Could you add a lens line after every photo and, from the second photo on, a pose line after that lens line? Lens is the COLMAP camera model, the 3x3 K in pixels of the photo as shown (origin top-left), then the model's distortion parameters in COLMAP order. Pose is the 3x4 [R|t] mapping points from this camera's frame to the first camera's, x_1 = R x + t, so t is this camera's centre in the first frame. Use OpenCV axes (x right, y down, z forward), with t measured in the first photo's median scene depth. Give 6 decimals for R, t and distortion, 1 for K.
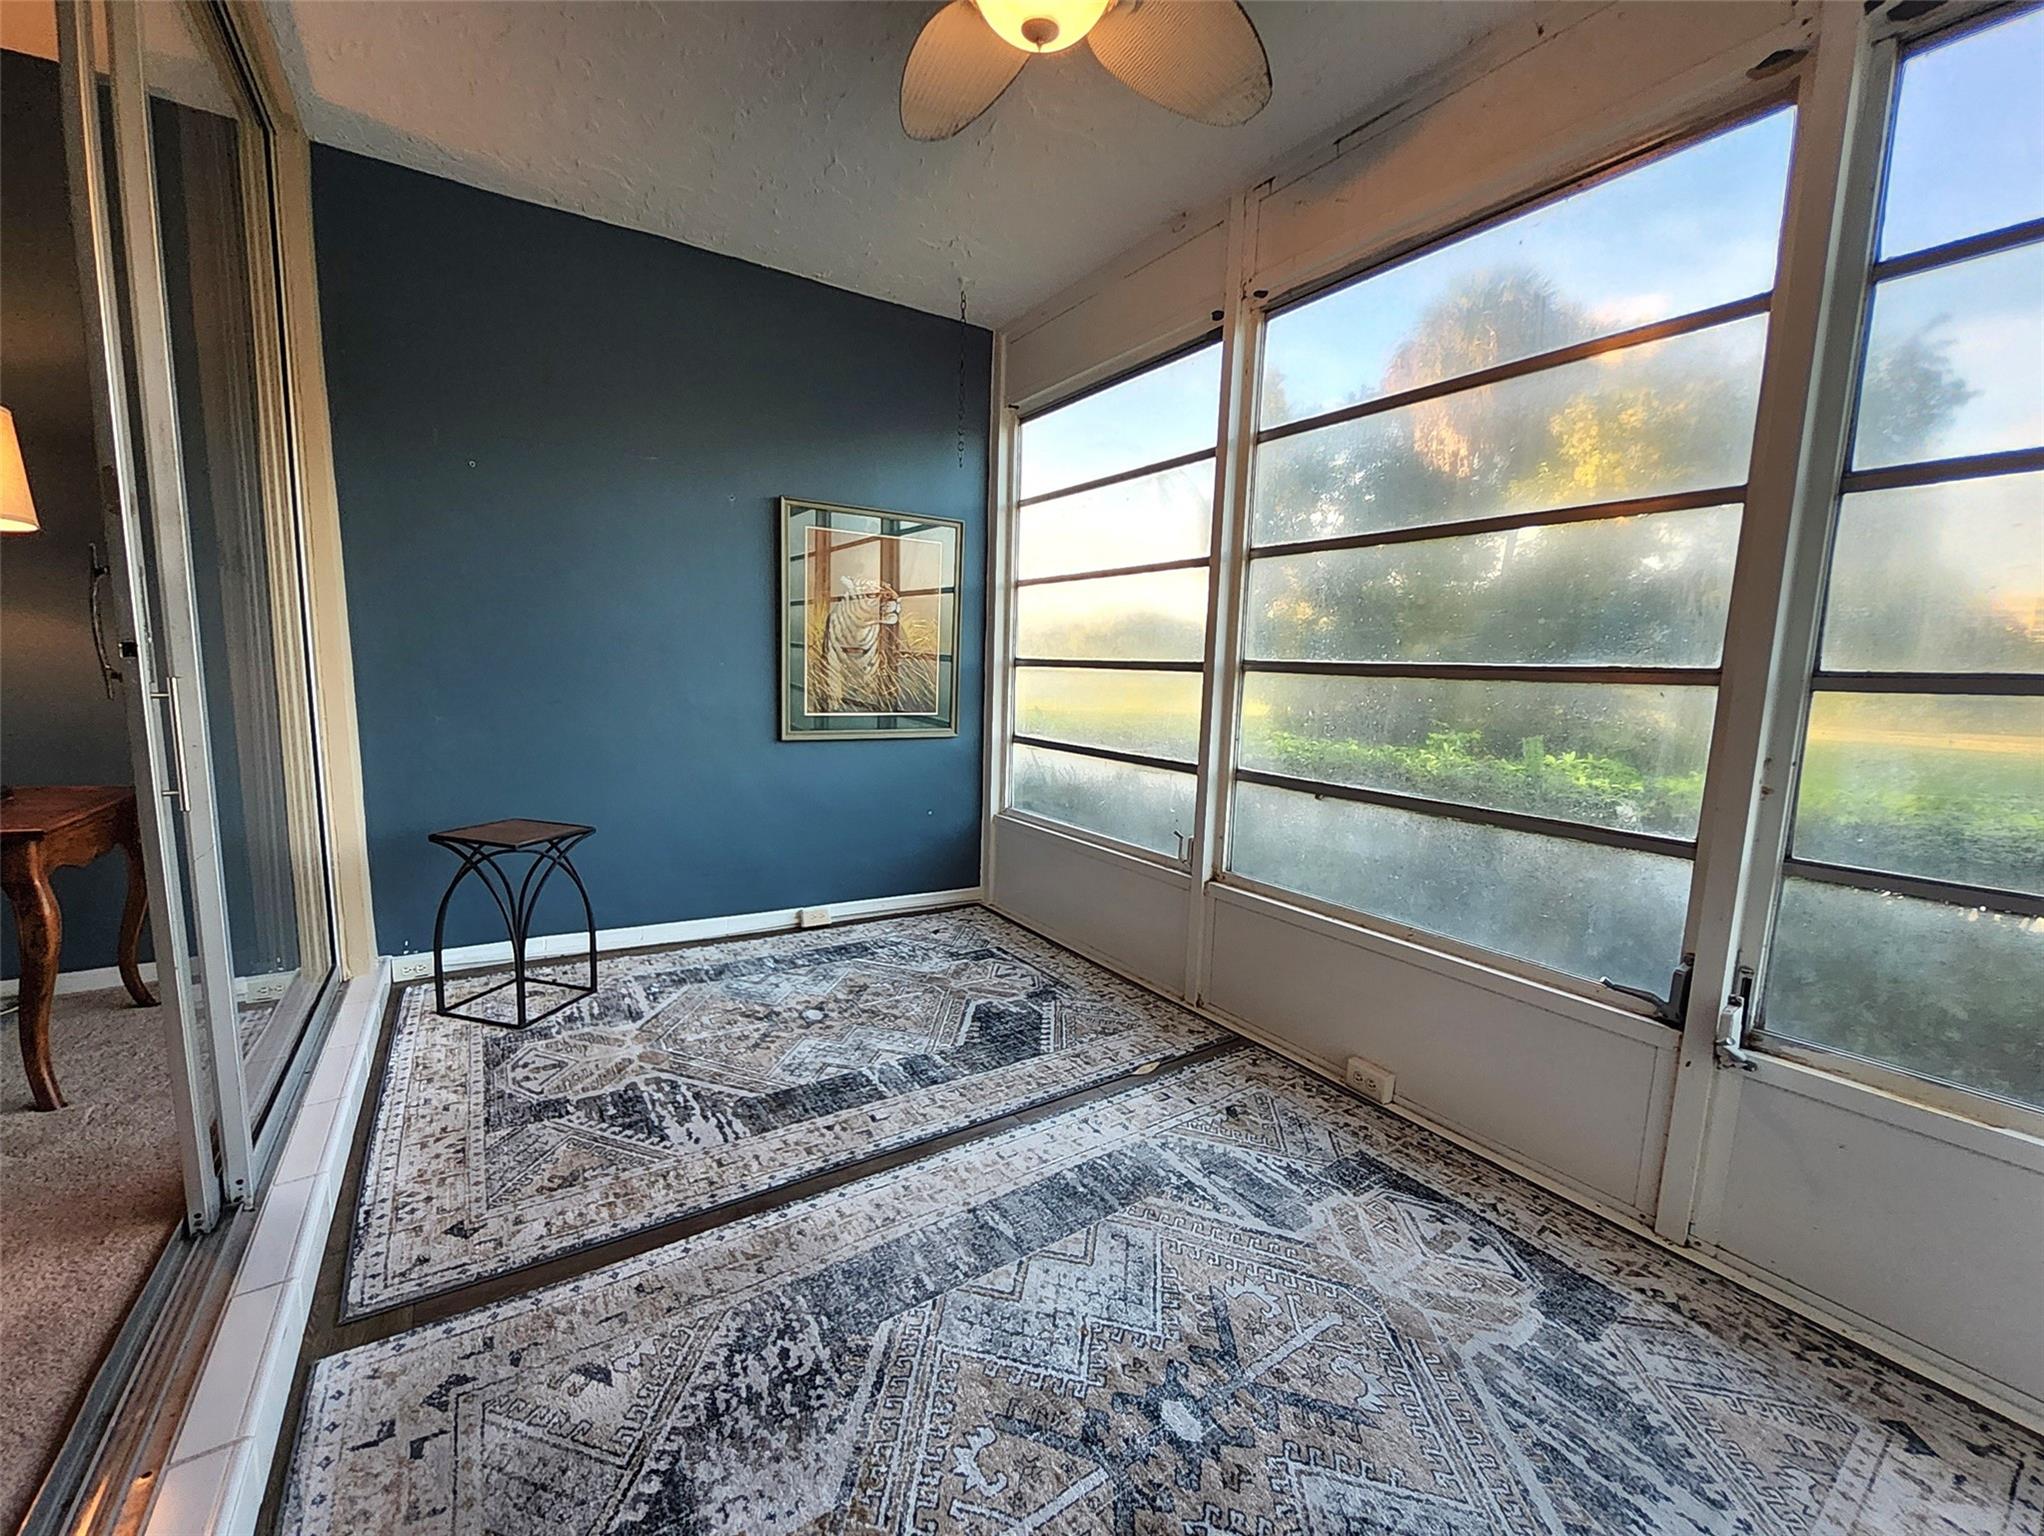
lens RADIAL K [[811.0, 0, 1018.0], [0, 811.0, 769.3], [0, 0, 1]] dist [0.000777, -0.001819]
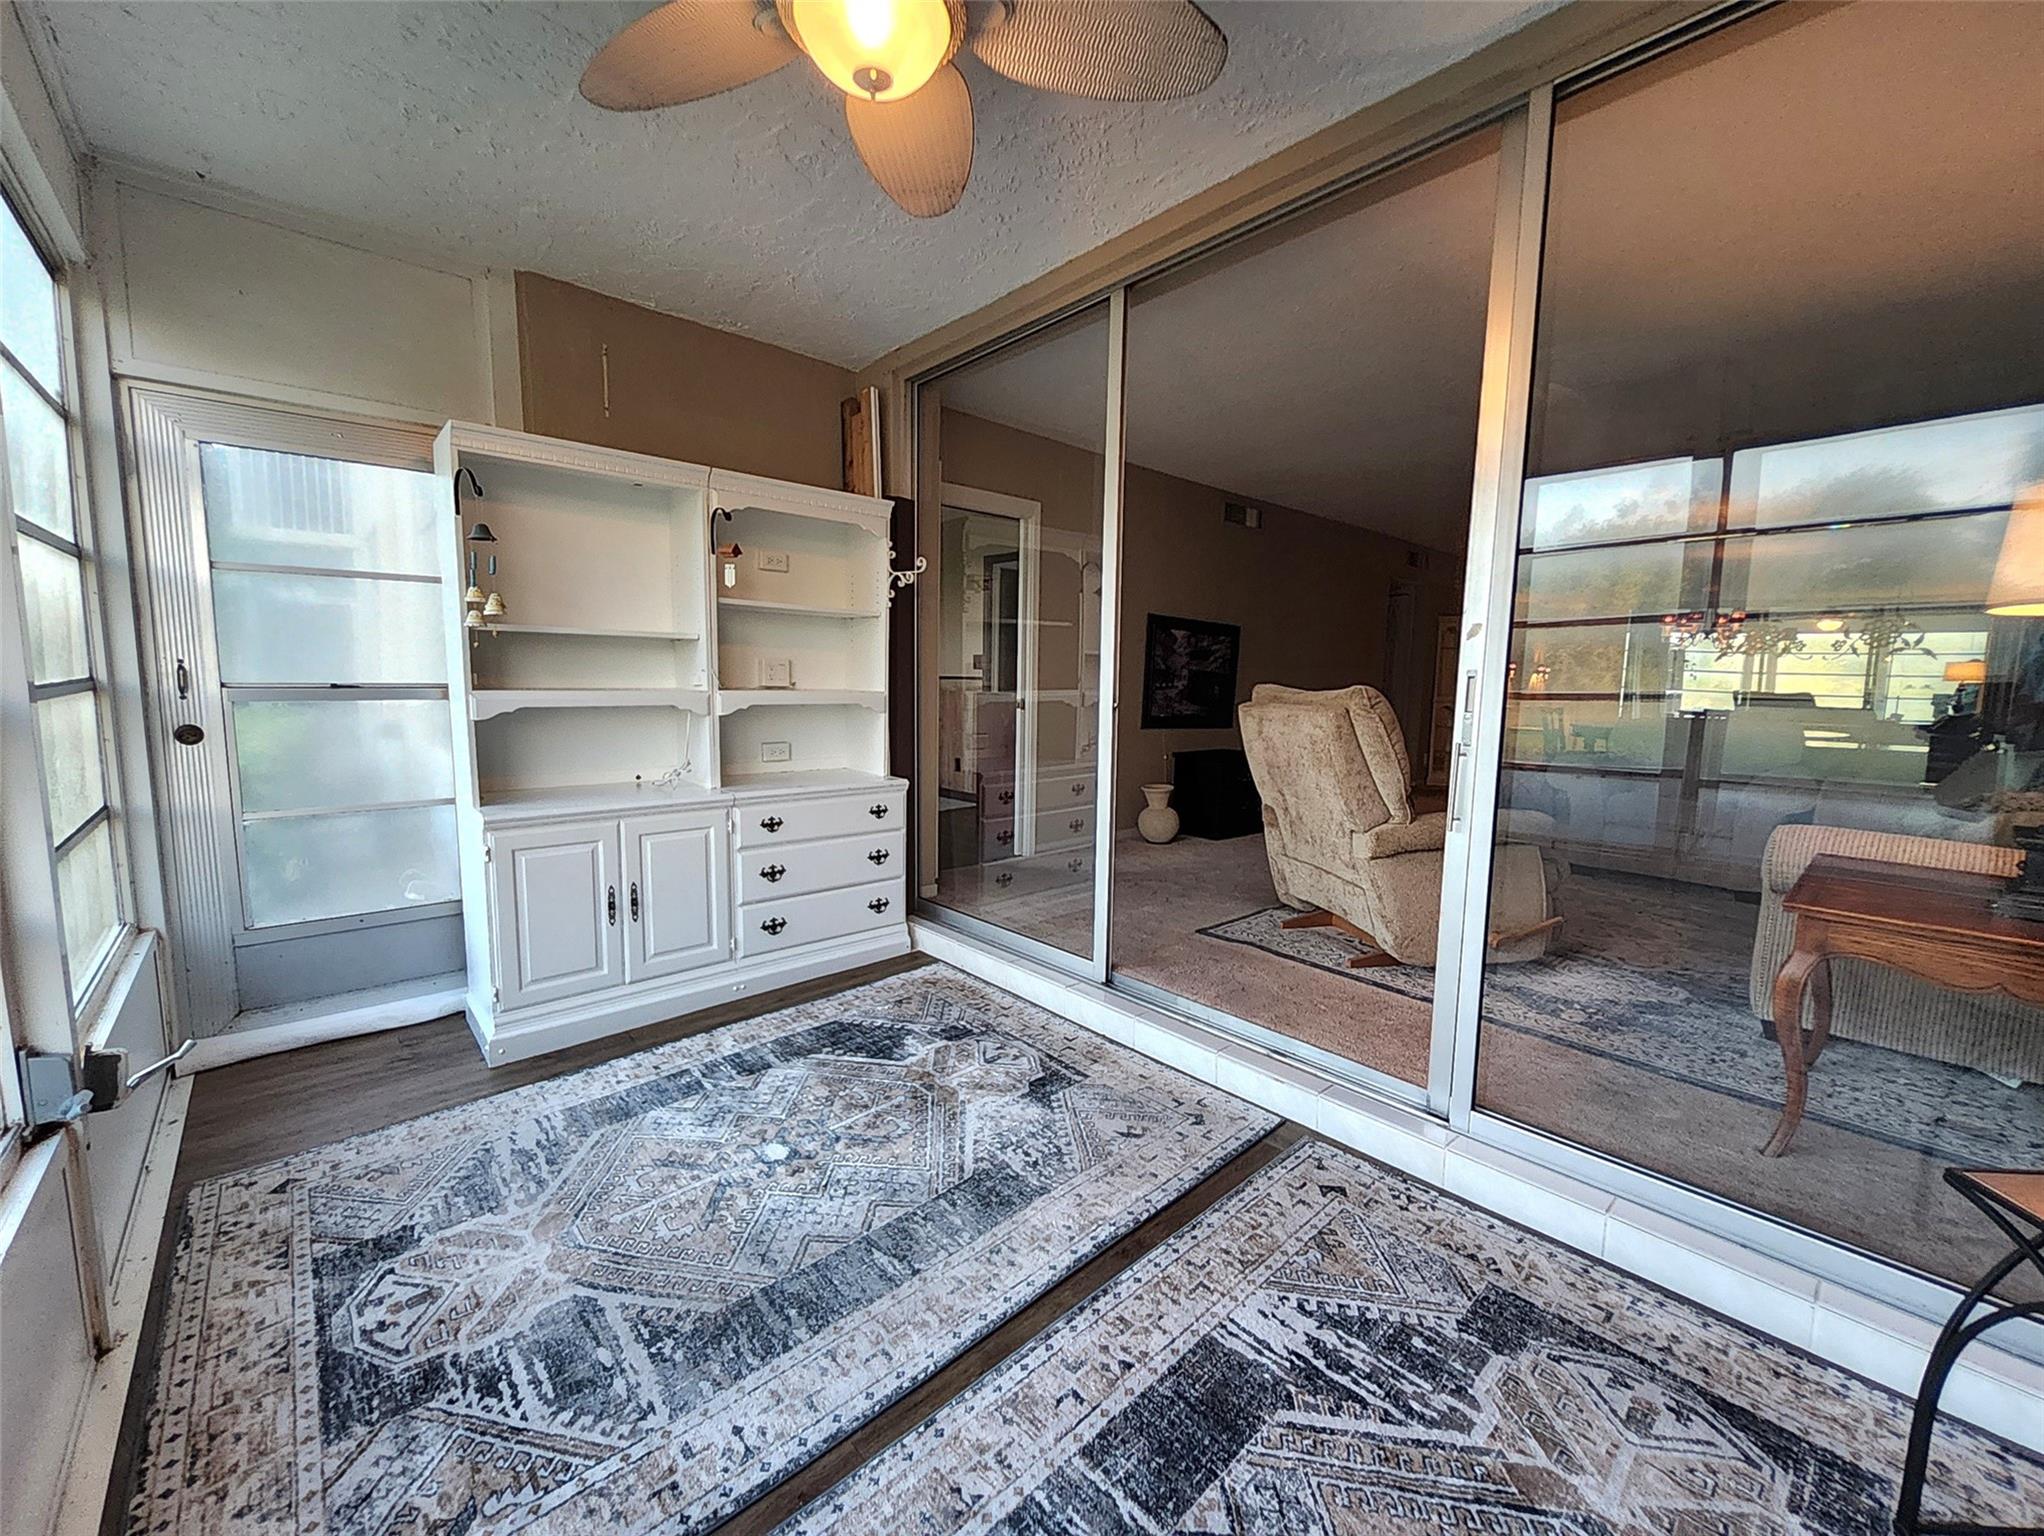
lens RADIAL K [[811.0, 0, 1024.8], [0, 811.0, 769.2], [0, 0, 1]] dist [0.000777, -0.001819]
pose [[-0.987971, -0.027677, -0.152145, -0.019733], [-0.062365, 0.971608, 0.228229, -0.263394], [0.141508, 0.234972, -0.961646, 1.725576]]
